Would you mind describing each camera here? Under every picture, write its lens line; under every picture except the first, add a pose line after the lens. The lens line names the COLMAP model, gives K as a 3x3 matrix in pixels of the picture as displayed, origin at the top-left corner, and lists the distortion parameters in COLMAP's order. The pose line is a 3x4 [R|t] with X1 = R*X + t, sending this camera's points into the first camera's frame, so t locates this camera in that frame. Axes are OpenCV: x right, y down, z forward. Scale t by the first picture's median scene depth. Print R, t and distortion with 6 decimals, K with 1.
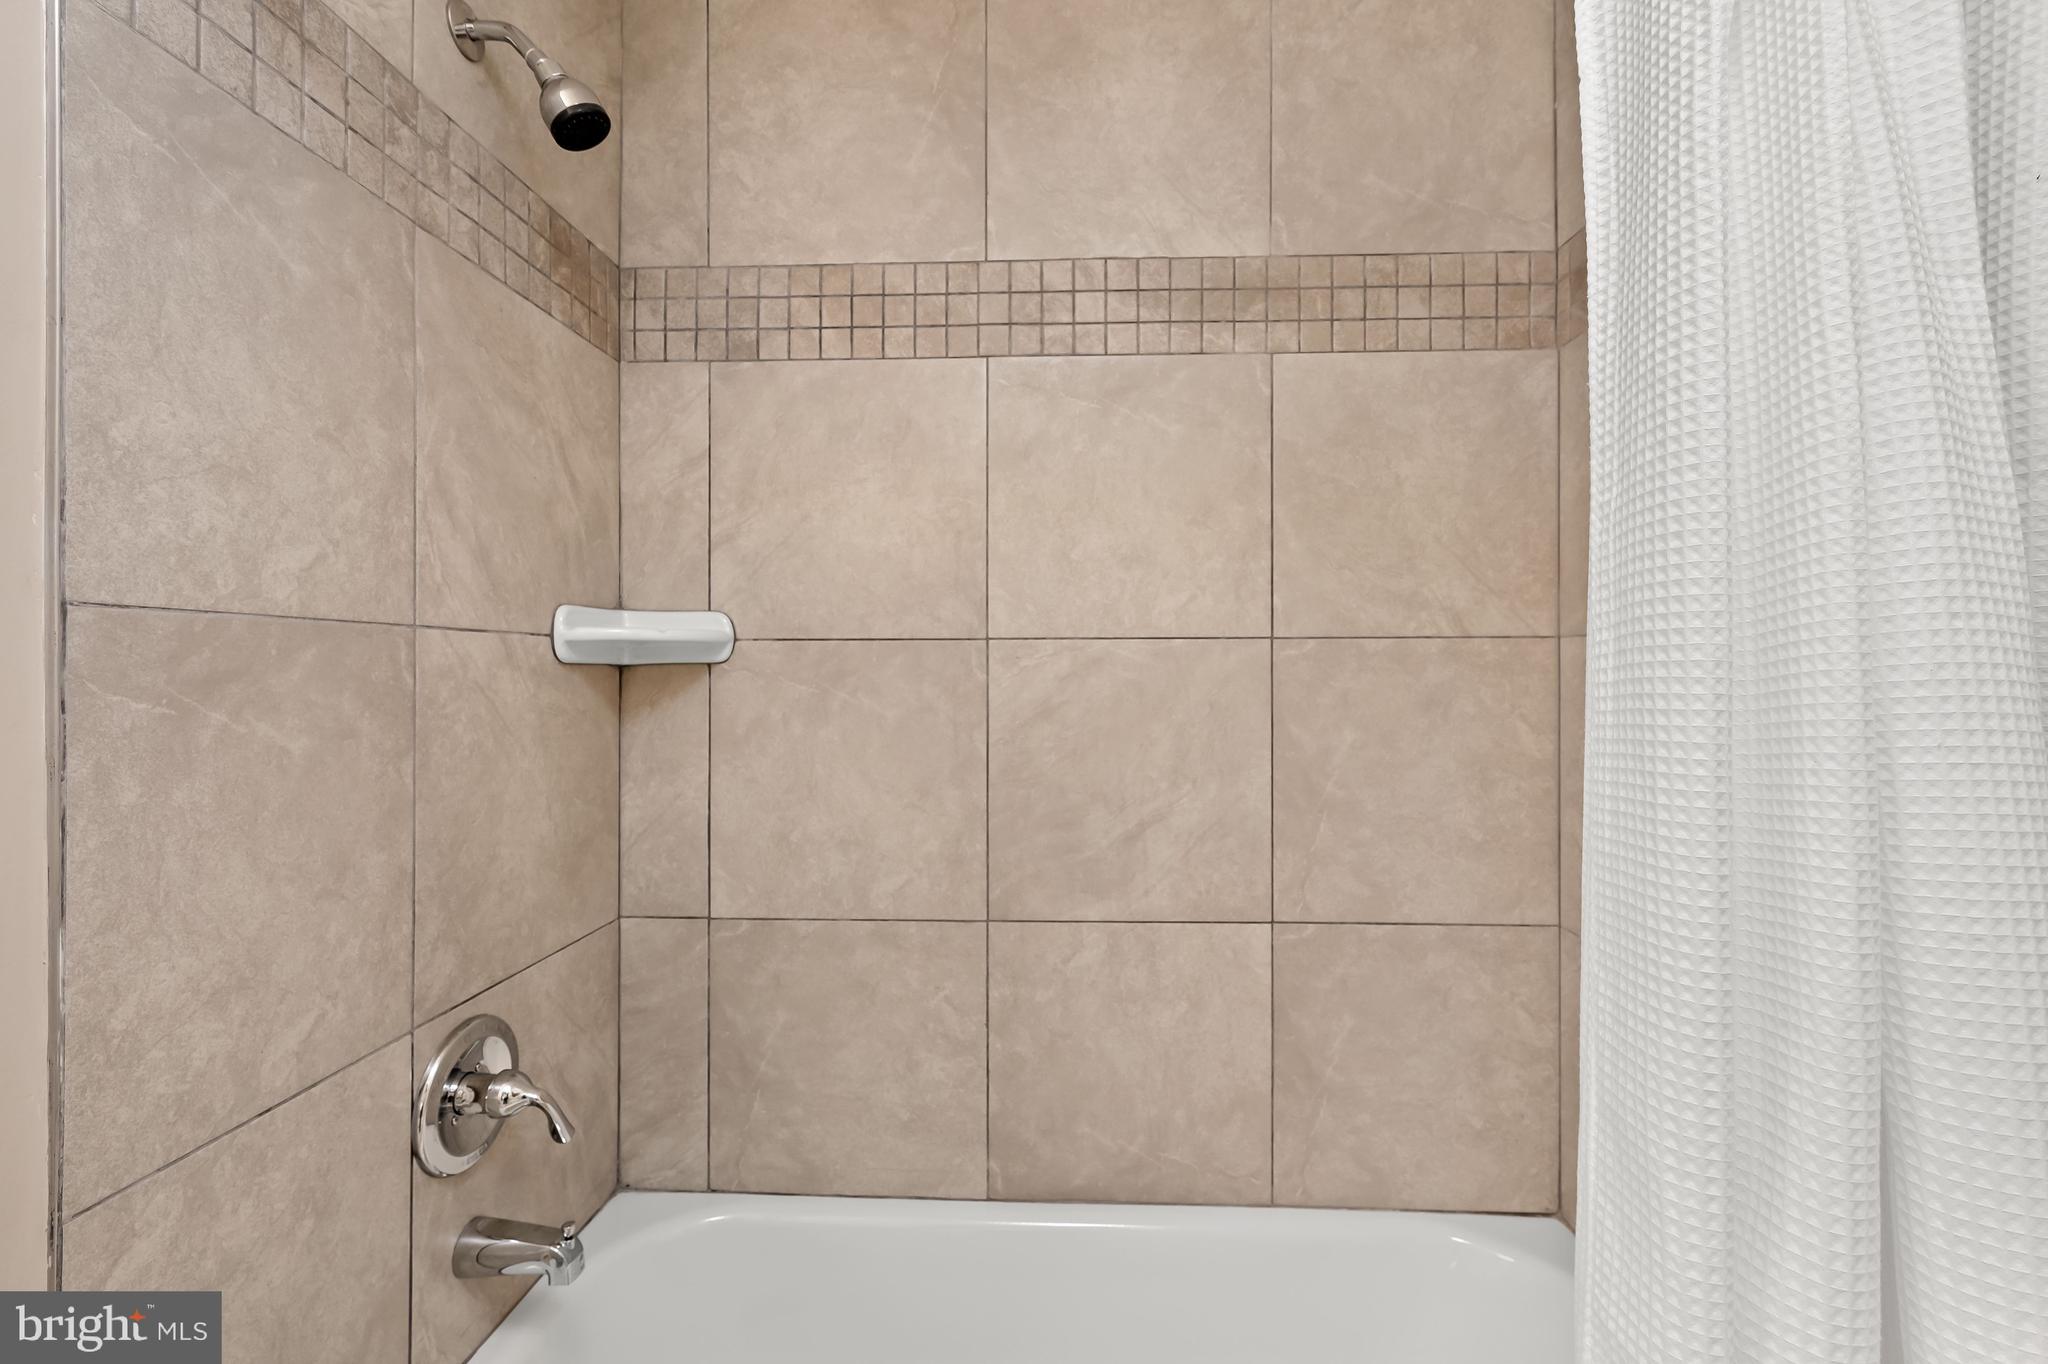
lens RADIAL K [[886.9, 0, 1032.4], [0, 886.9, 652.5], [0, 0, 1]] dist [0.002081, 0.000226]
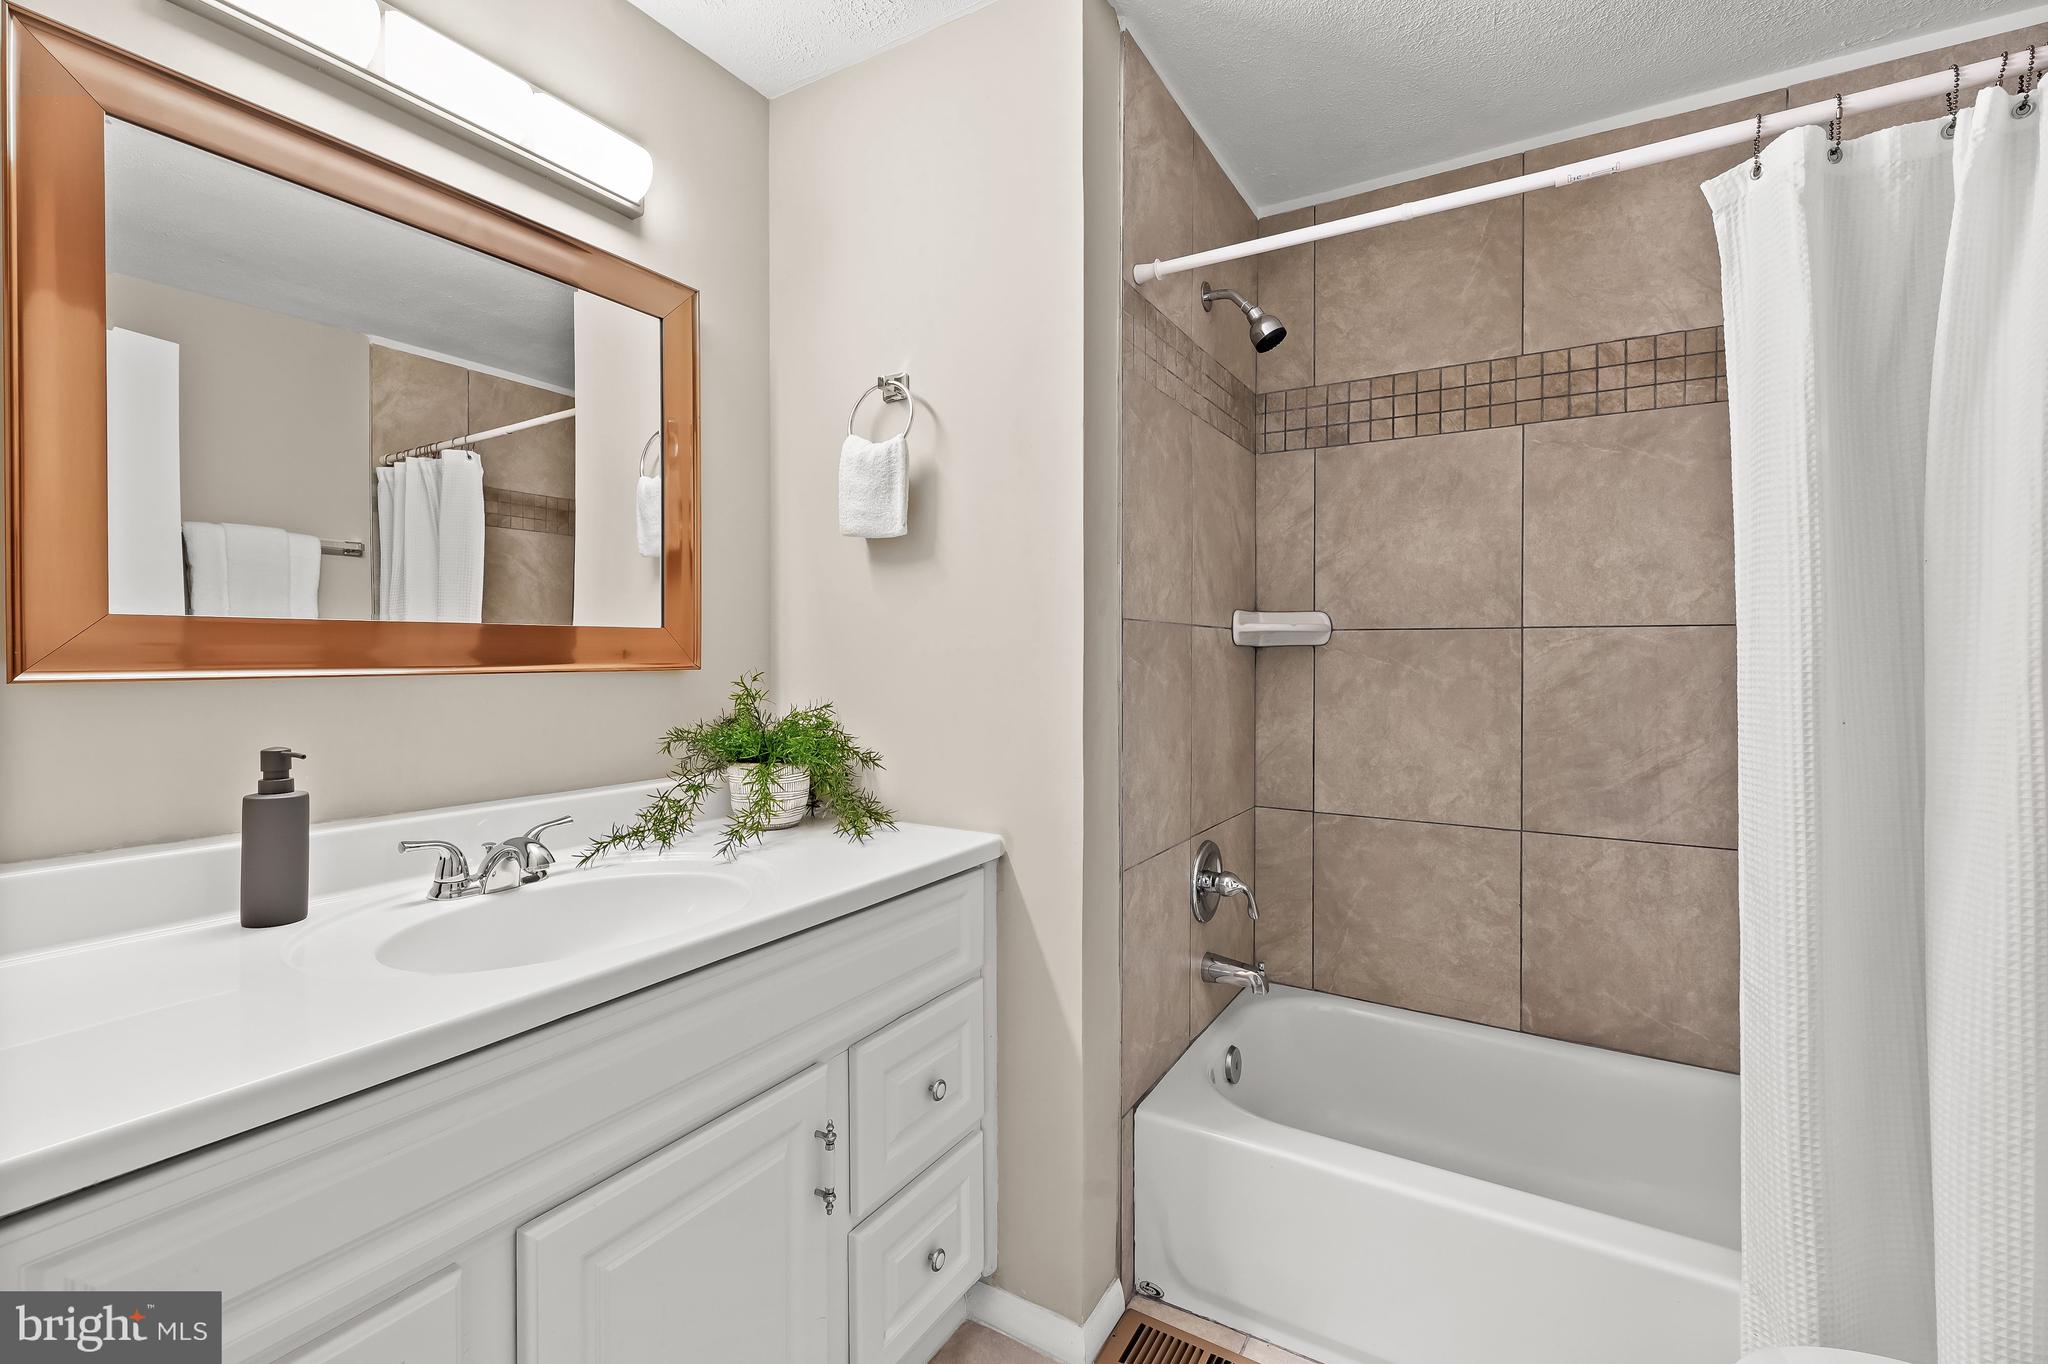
lens RADIAL K [[886.9, 0, 1032.4], [0, 886.9, 652.5], [0, 0, 1]] dist [0.002081, 0.000226]
pose [[0.881408, 0.002258, -0.472351, -0.070092], [0.005077, 0.999886, 0.014253, -0.000261], [0.472329, -0.014961, 0.881295, -0.585815]]
